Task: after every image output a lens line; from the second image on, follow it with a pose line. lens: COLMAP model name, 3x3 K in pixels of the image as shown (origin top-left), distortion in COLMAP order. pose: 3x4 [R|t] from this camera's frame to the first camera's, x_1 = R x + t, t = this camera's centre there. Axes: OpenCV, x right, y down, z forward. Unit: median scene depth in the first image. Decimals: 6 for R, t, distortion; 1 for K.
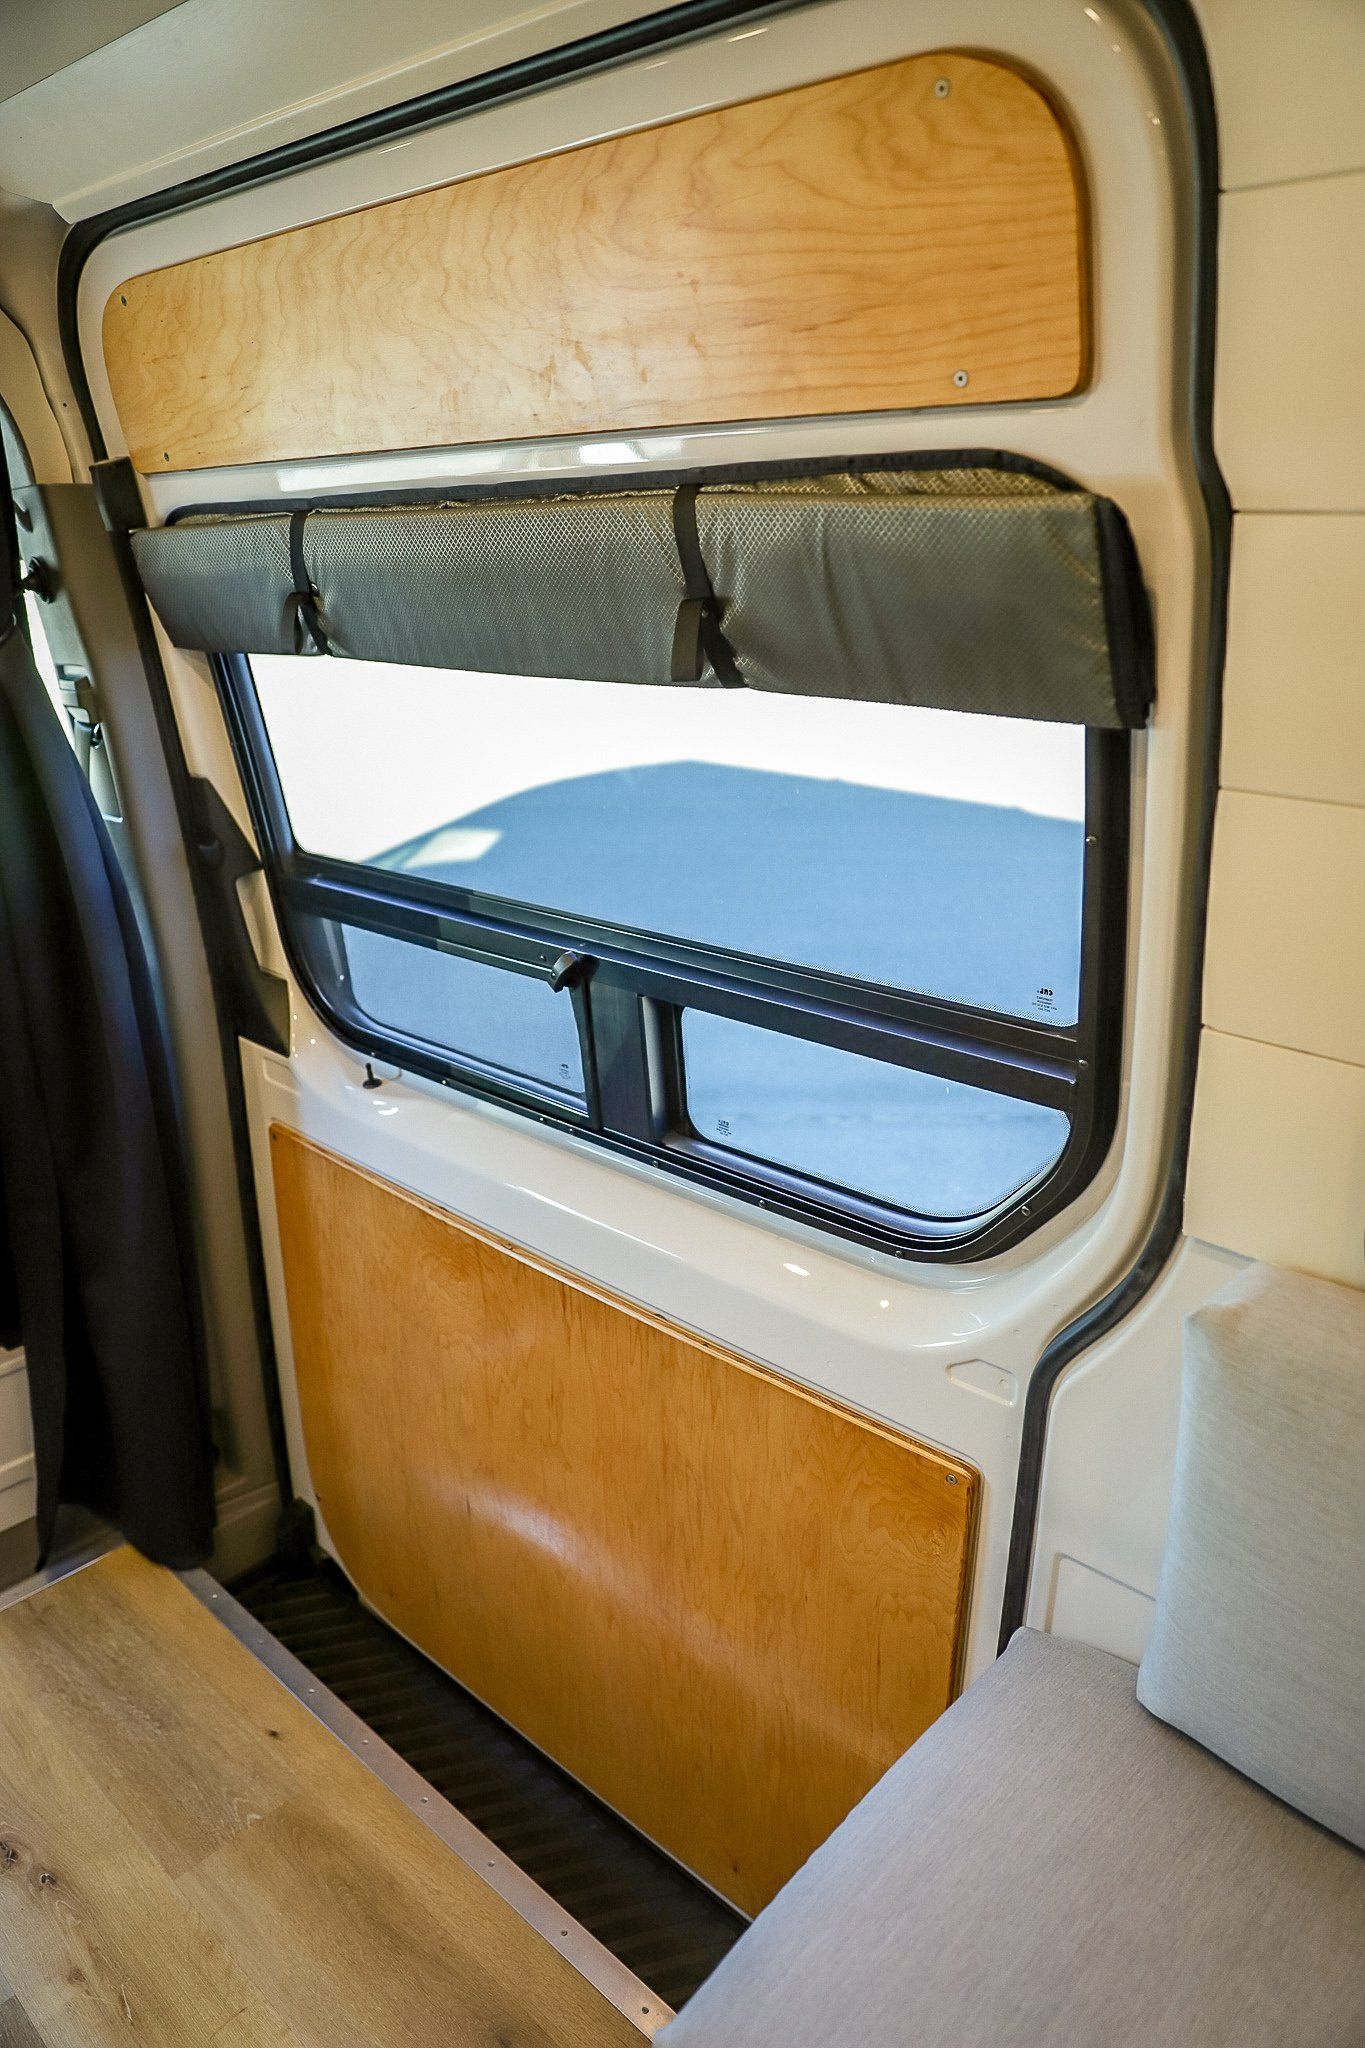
lens RADIAL K [[1393.0, 0, 678.1], [0, 1393.0, 1014.3], [0, 0, 1]] dist [-0.079057, 0.052476]
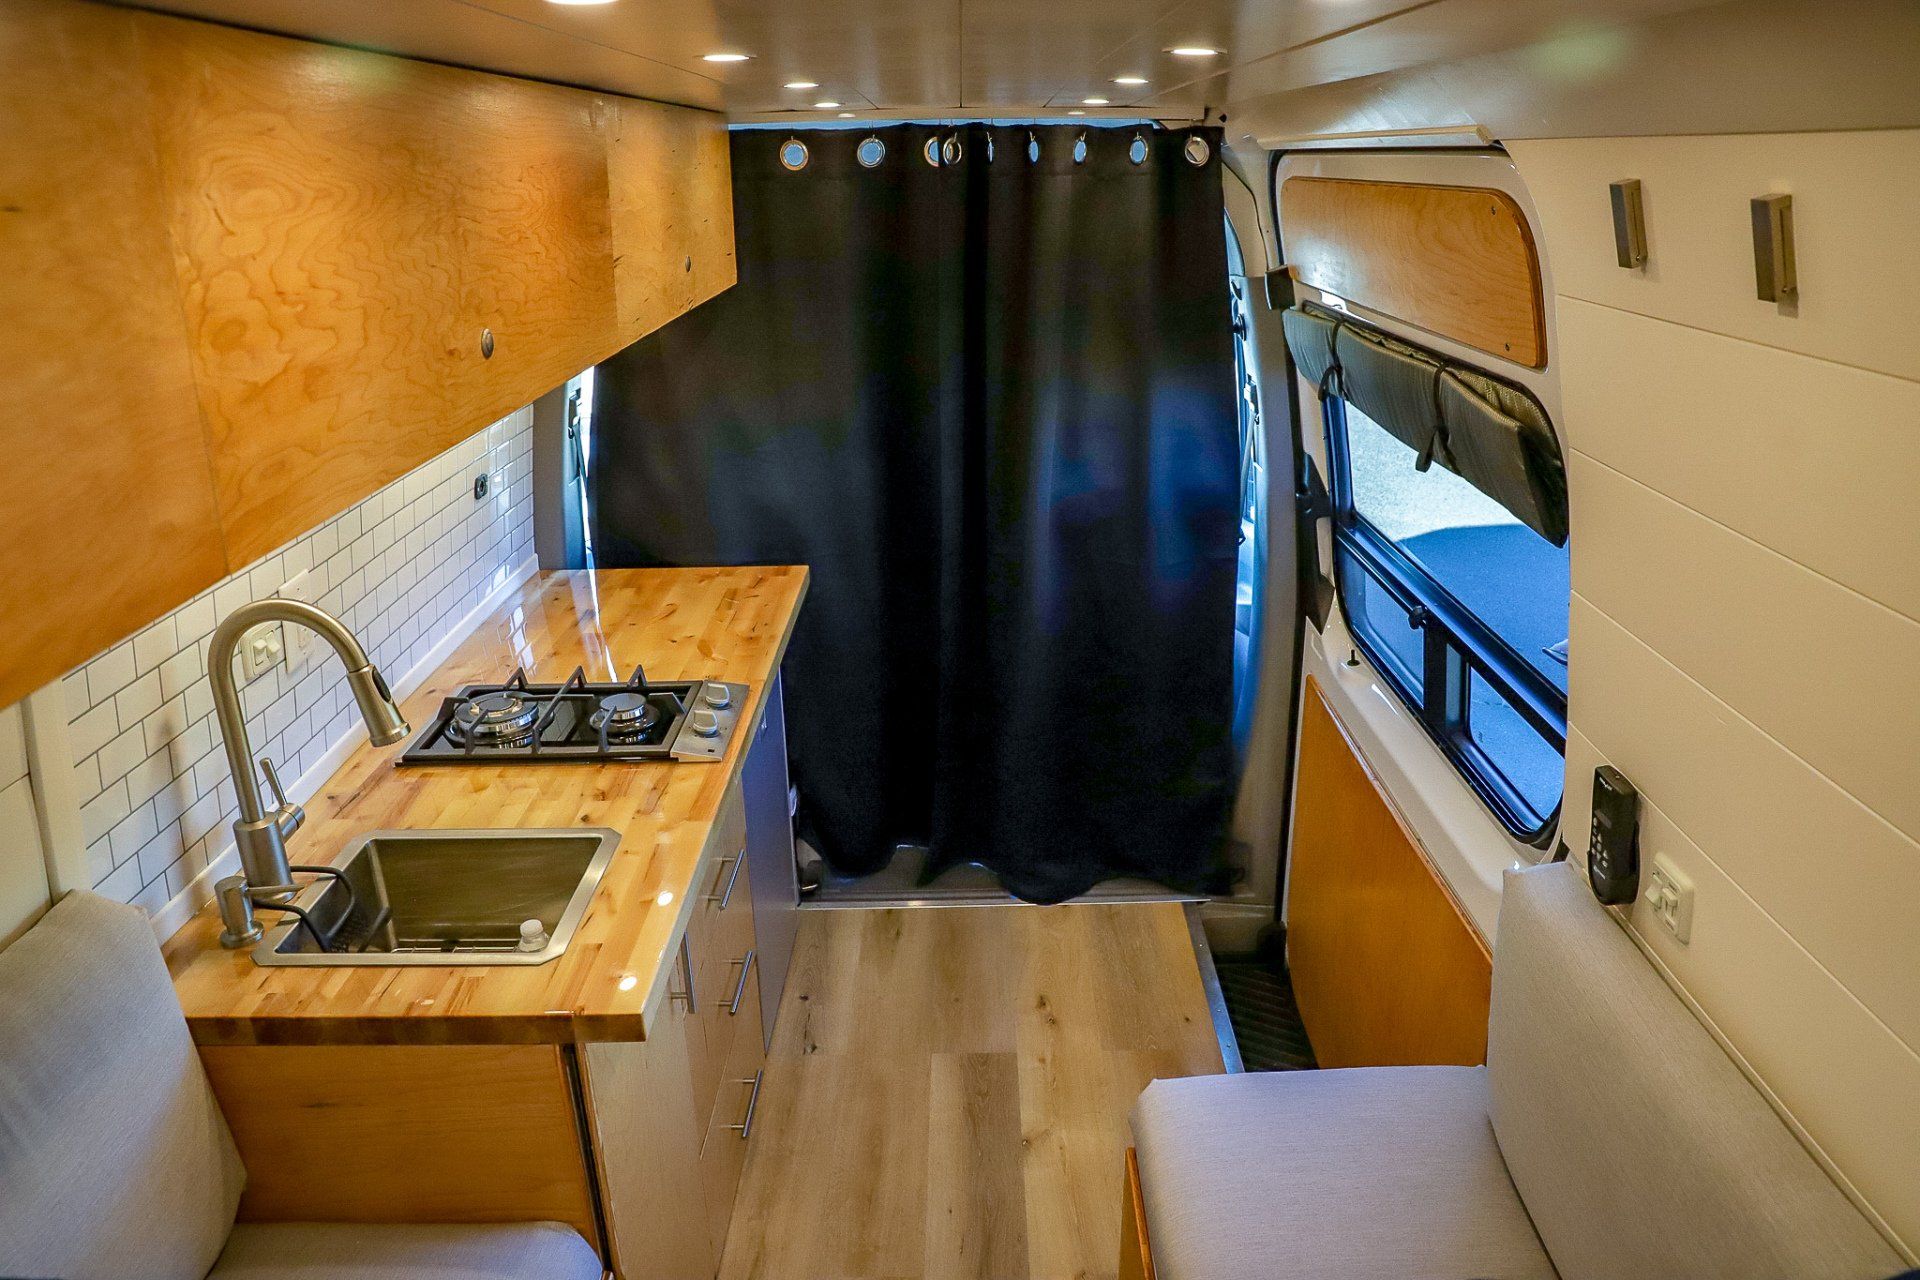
lens RADIAL K [[1305.9, 0, 955.1], [0, 1305.9, 642.2], [0, 0, 1]] dist [-0.079057, 0.052476]
pose [[0.682174, 0.252149, -0.686338, 0.473722], [-0.227825, 0.965230, 0.128166, -0.058557], [0.694791, 0.068934, 0.715901, -0.363224]]
